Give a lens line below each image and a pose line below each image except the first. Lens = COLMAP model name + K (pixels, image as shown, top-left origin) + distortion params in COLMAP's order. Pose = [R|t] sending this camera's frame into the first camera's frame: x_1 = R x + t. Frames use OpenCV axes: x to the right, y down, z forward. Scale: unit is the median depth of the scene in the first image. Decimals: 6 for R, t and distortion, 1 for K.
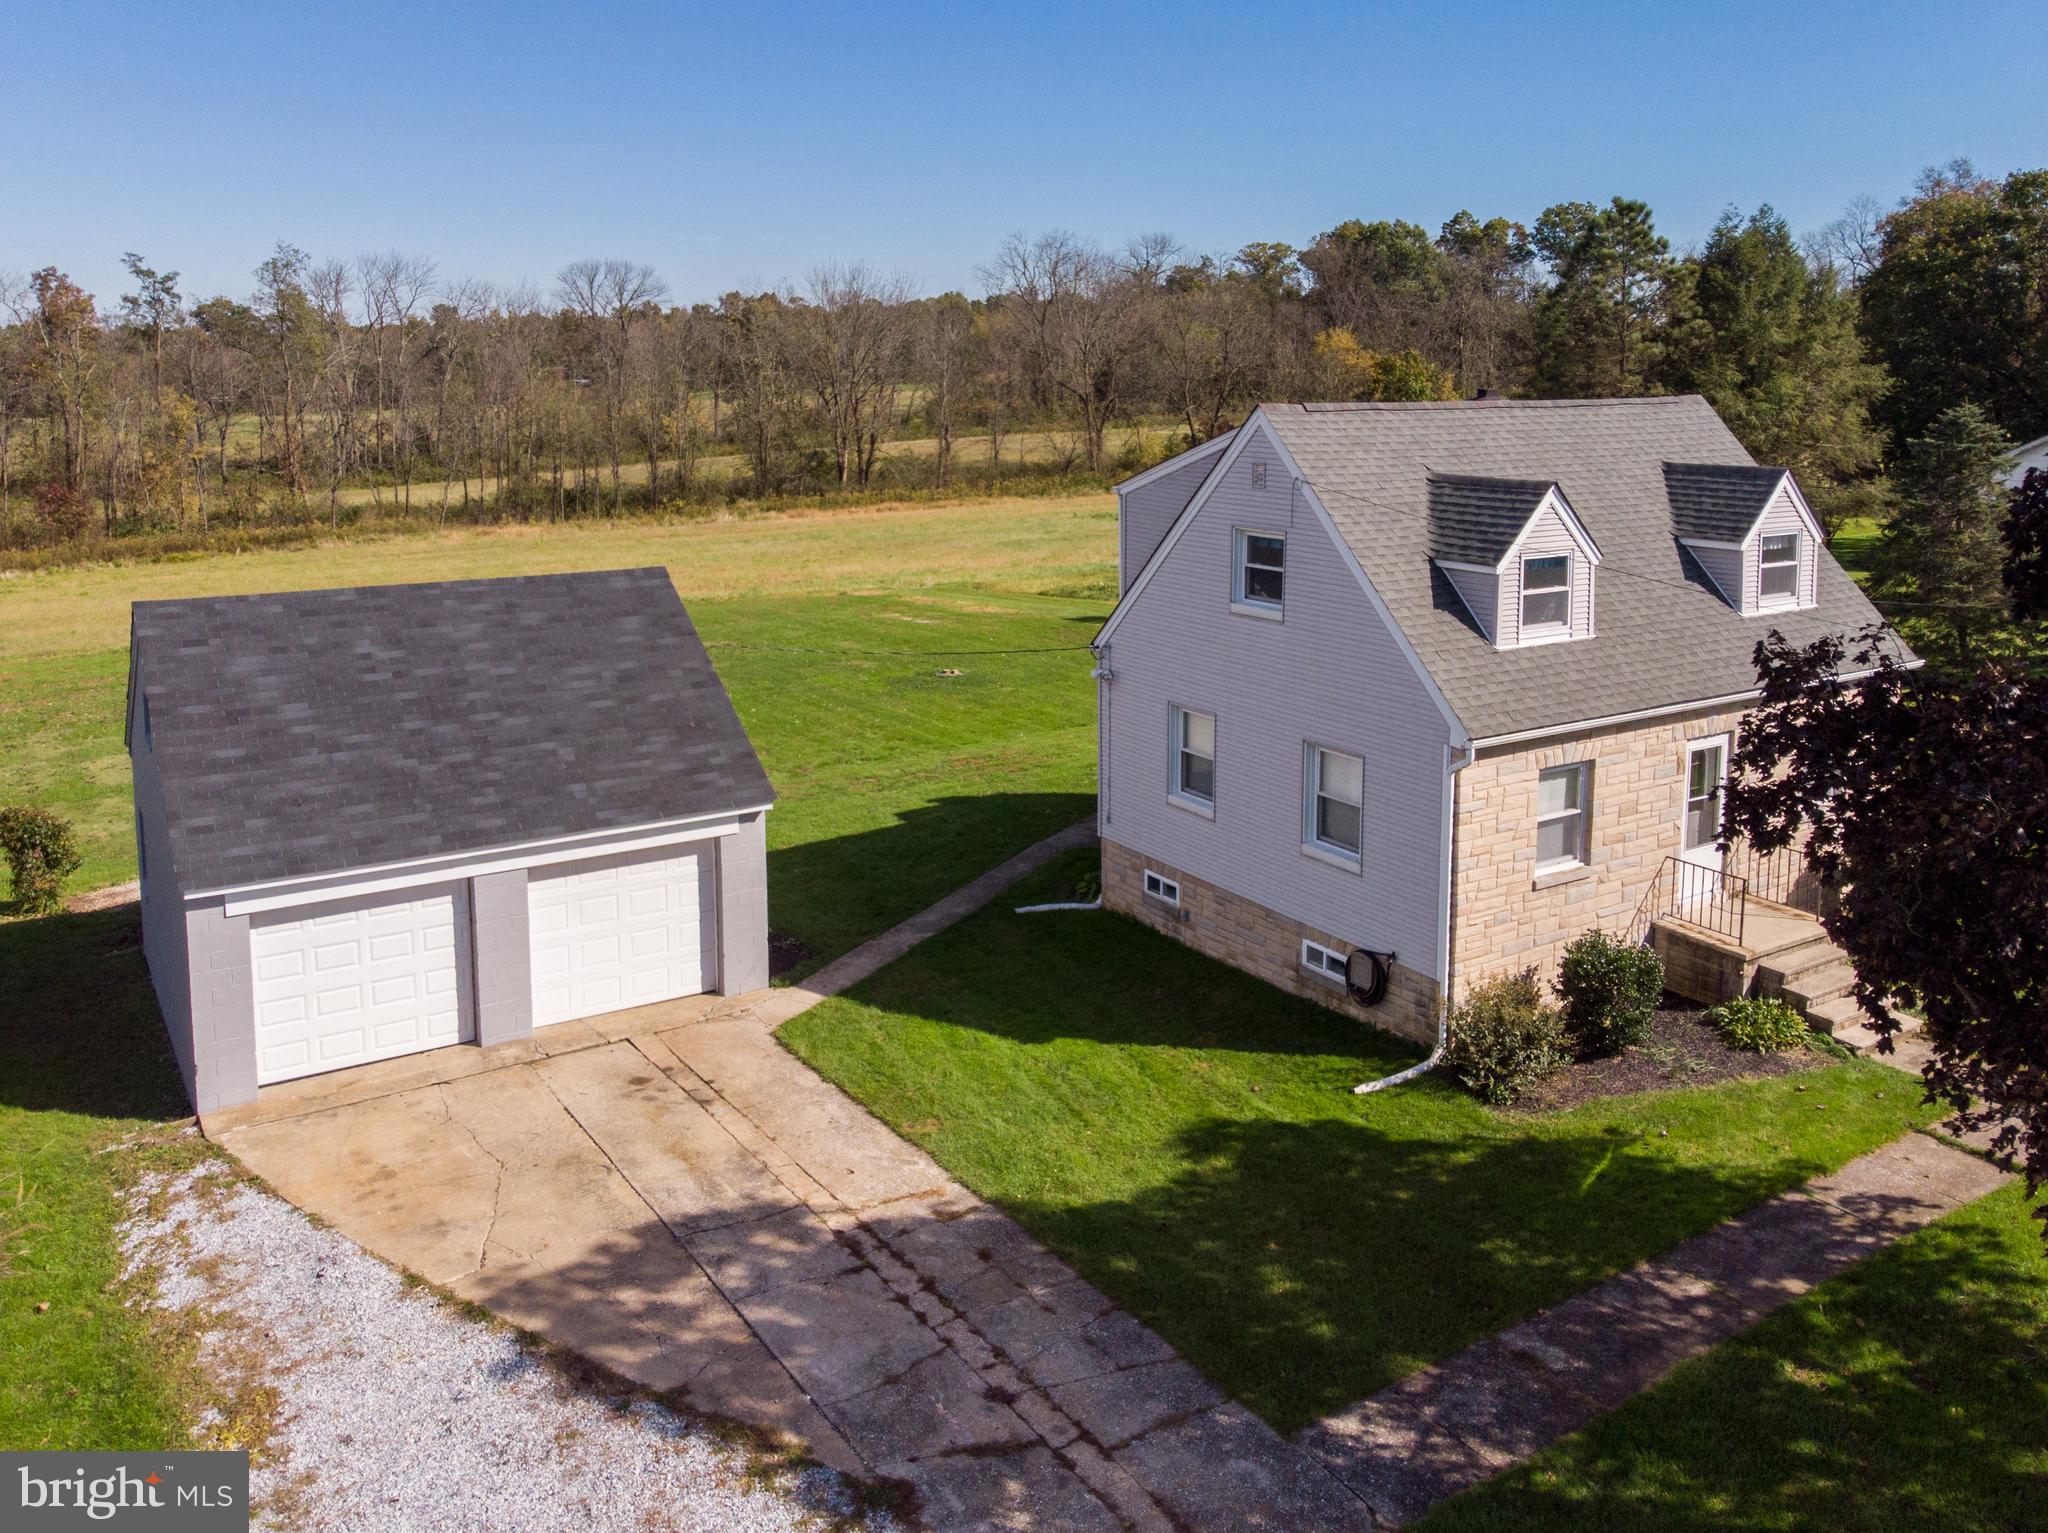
lens RADIAL K [[1613.6, 0, 1033.0], [0, 1613.6, 586.0], [0, 0, 1]] dist [-0.000680, -0.000096]
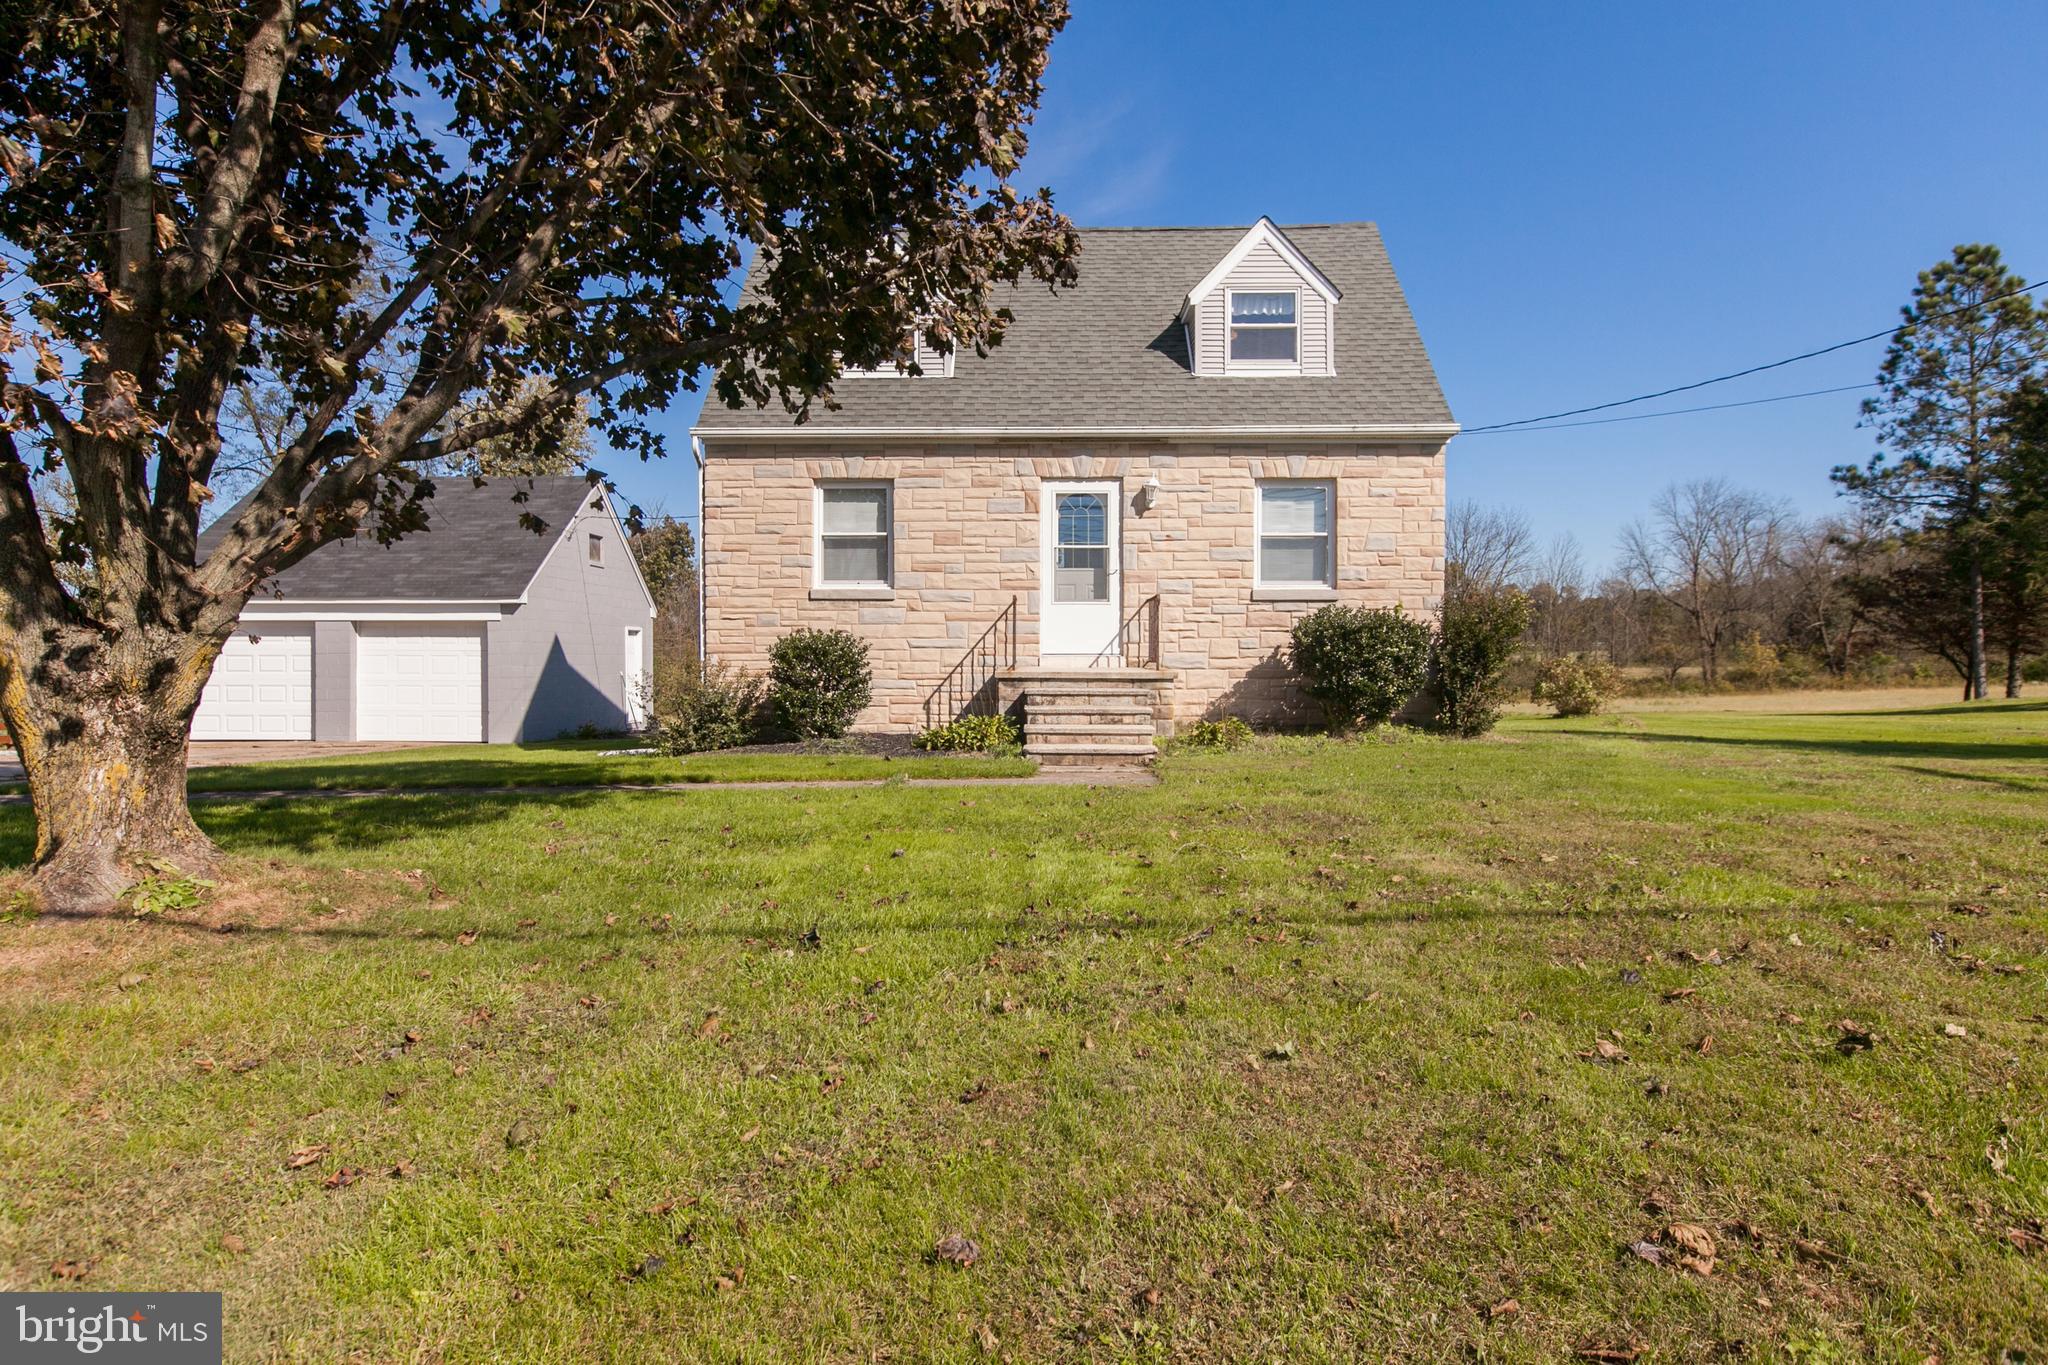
lens RADIAL K [[1257.0, 0, 1020.8], [0, 1257.0, 678.2], [0, 0, 1]] dist [0.003067, -0.005190]
pose [[0.833307, 0.008877, -0.552739, 0.843691], [-0.074760, 0.992495, -0.096767, 0.298620], [0.547732, 0.121960, 0.827717, 0.409487]]
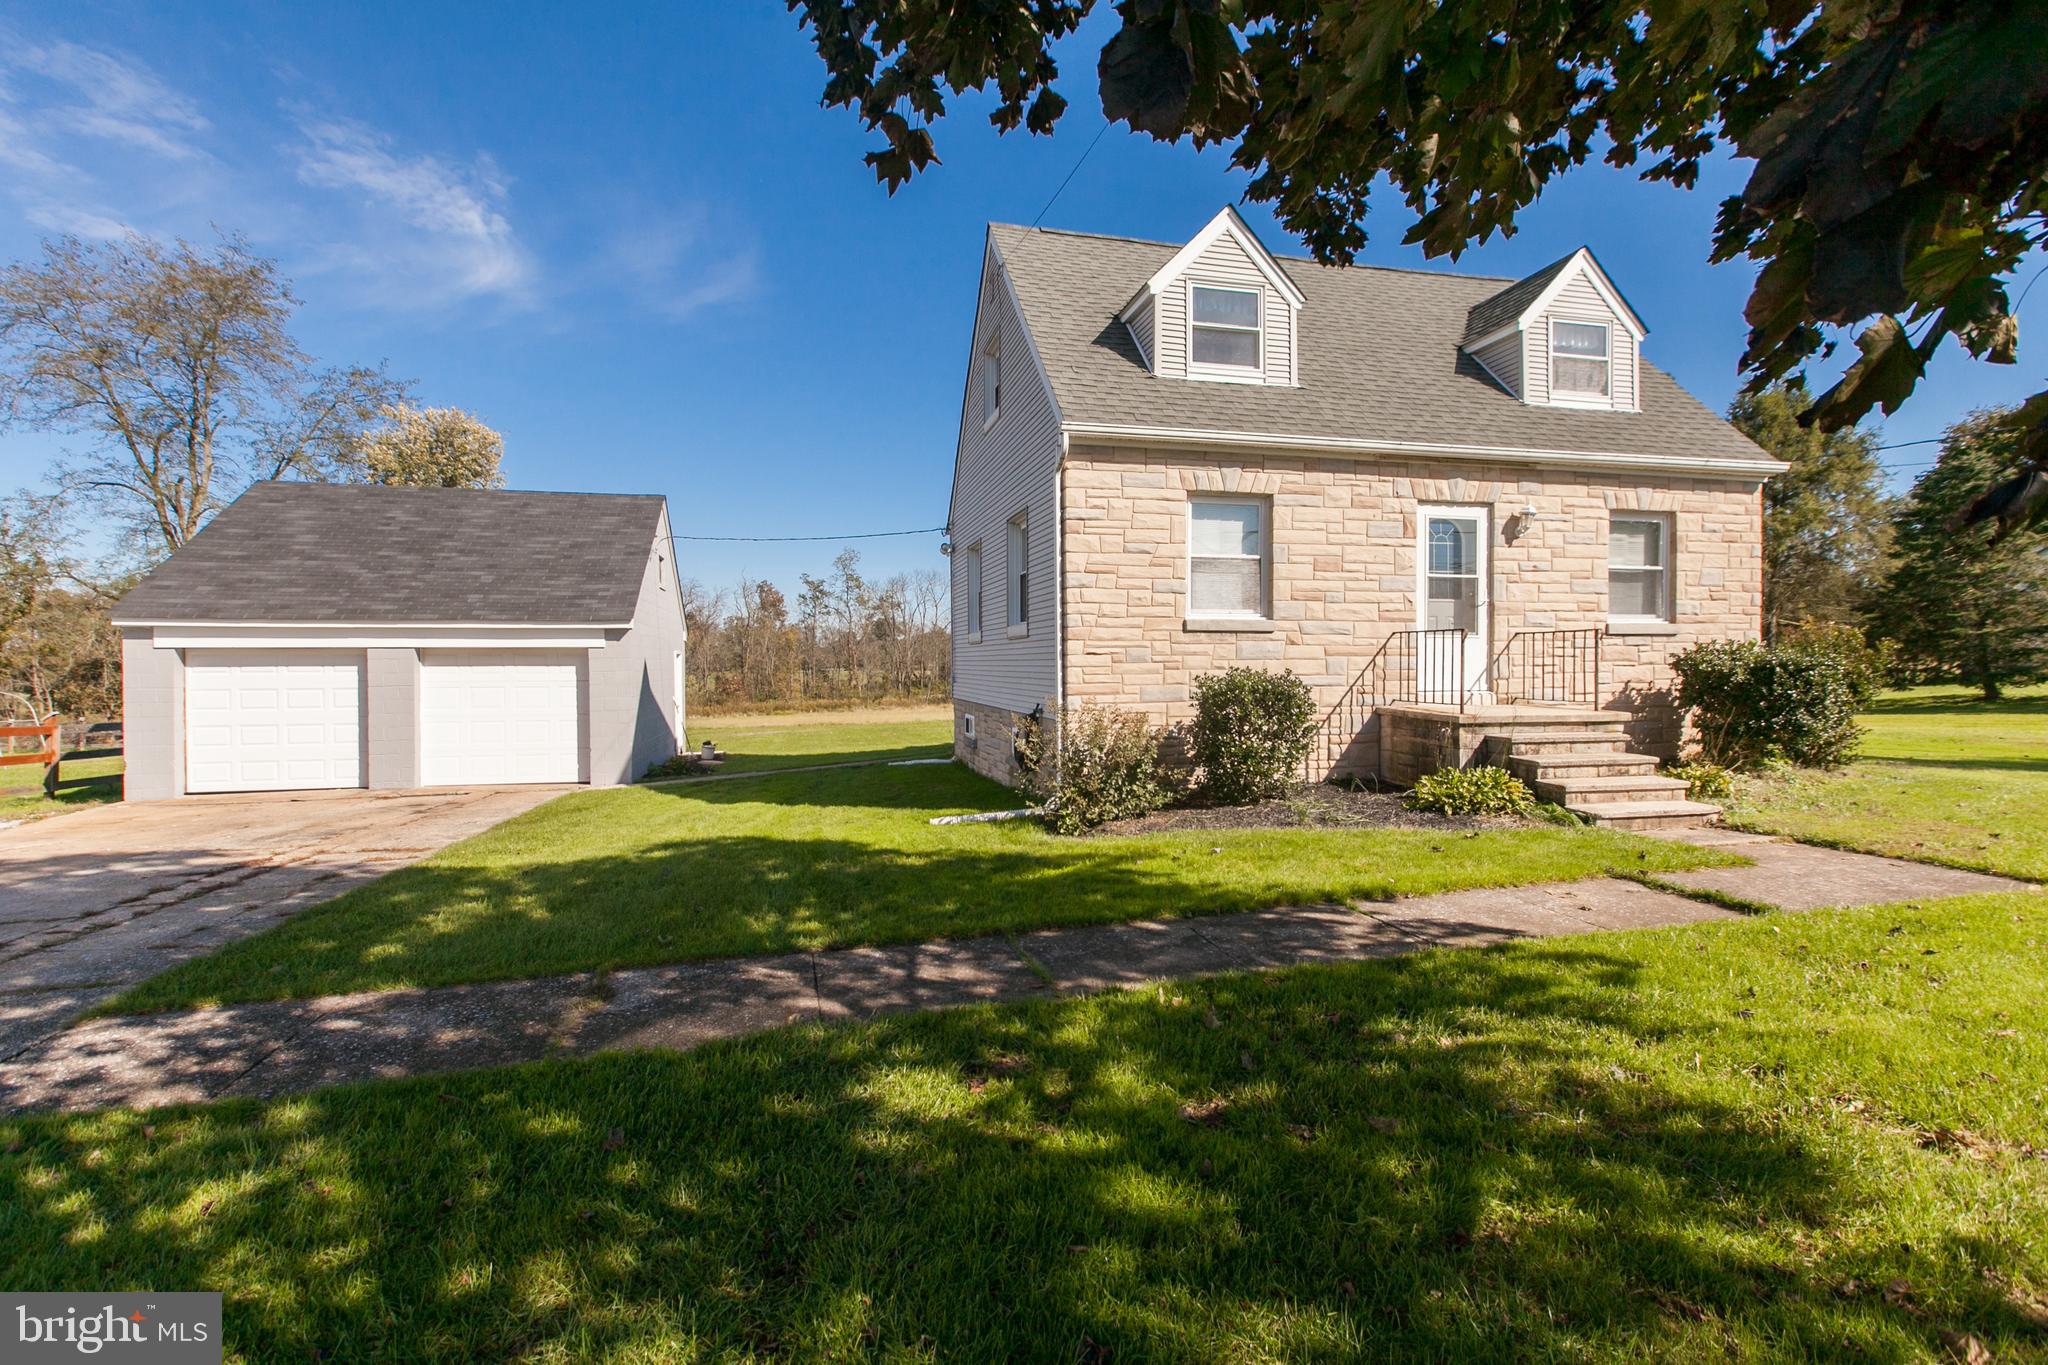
lens RADIAL K [[935.2, 0, 1027.6], [0, 935.2, 678.5], [0, 0, 1]] dist [0.001822, -0.000054]
pose [[0.946407, 0.000721, -0.322975, 0.385198], [-0.039278, 0.992832, -0.112881, 0.269139], [0.320579, 0.119518, 0.939651, 0.484924]]
